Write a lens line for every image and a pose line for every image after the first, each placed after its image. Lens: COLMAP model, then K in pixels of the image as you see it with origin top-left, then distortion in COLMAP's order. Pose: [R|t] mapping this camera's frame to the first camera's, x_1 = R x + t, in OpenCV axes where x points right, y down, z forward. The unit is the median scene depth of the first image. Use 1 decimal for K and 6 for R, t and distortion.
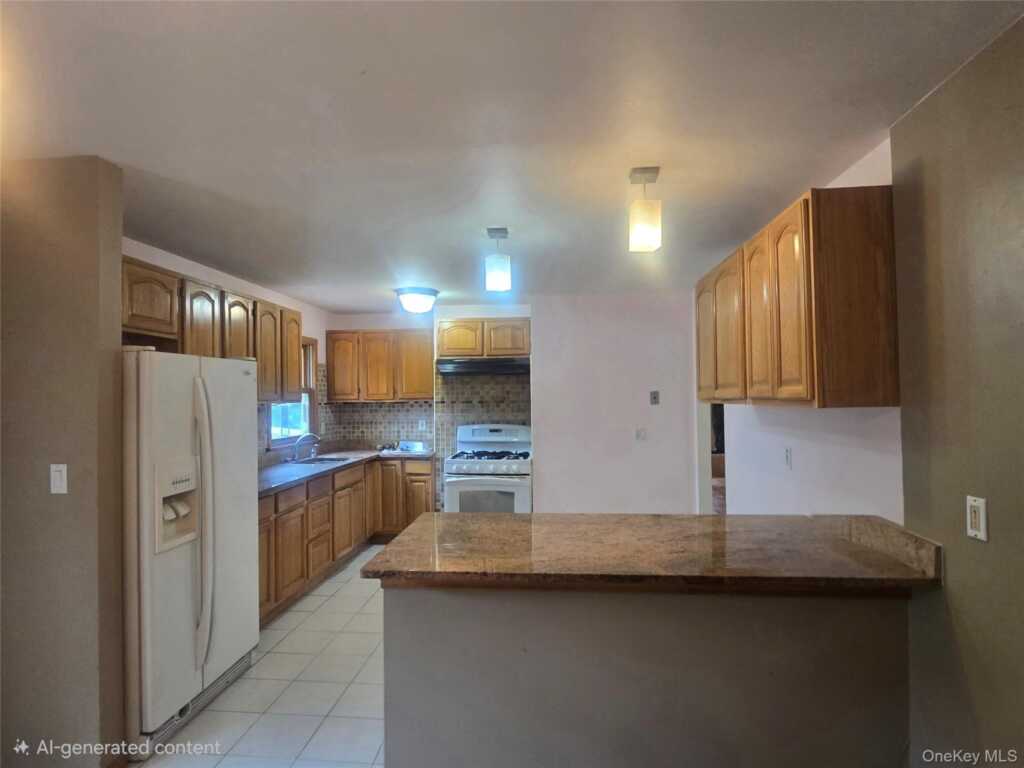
lens RADIAL K [[414.1, 0, 533.4], [0, 414.1, 403.1], [0, 0, 1]] dist [-0.000304, -0.000040]
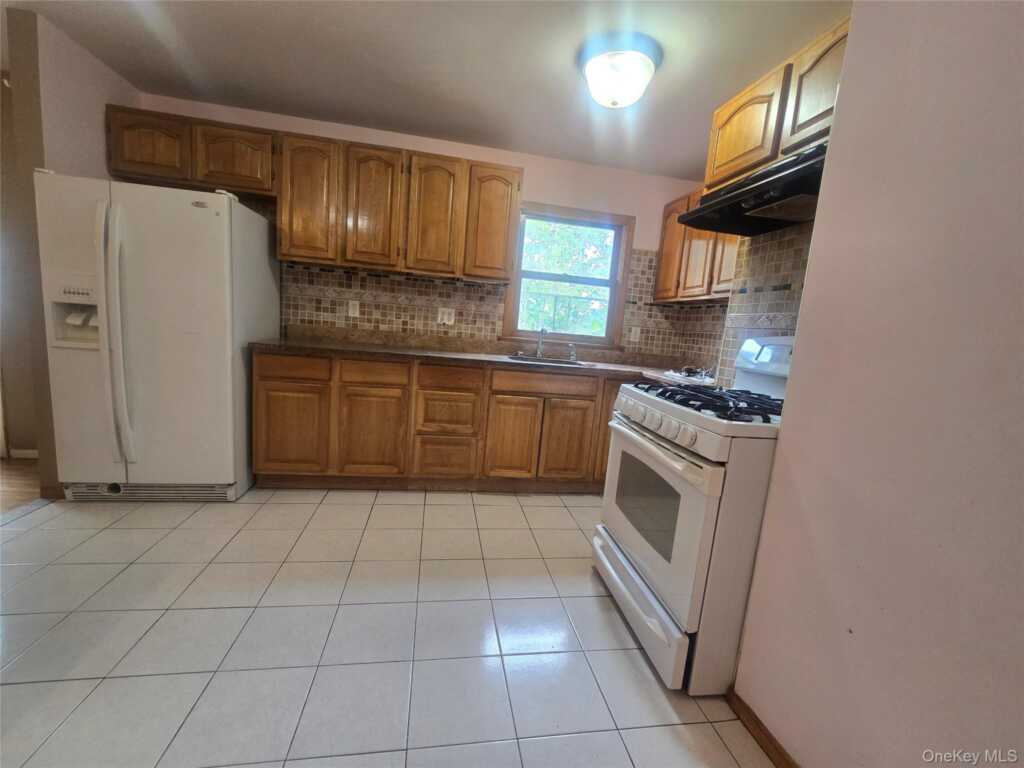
lens RADIAL K [[416.7, 0, 507.8], [0, 416.7, 384.7], [0, 0, 1]] dist [-0.001778, -0.000335]
pose [[0.291084, 0.171531, -0.941195, 0.190199], [-0.076966, 0.984805, 0.155676, 0.051729], [0.953597, 0.027125, 0.299863, 0.554229]]
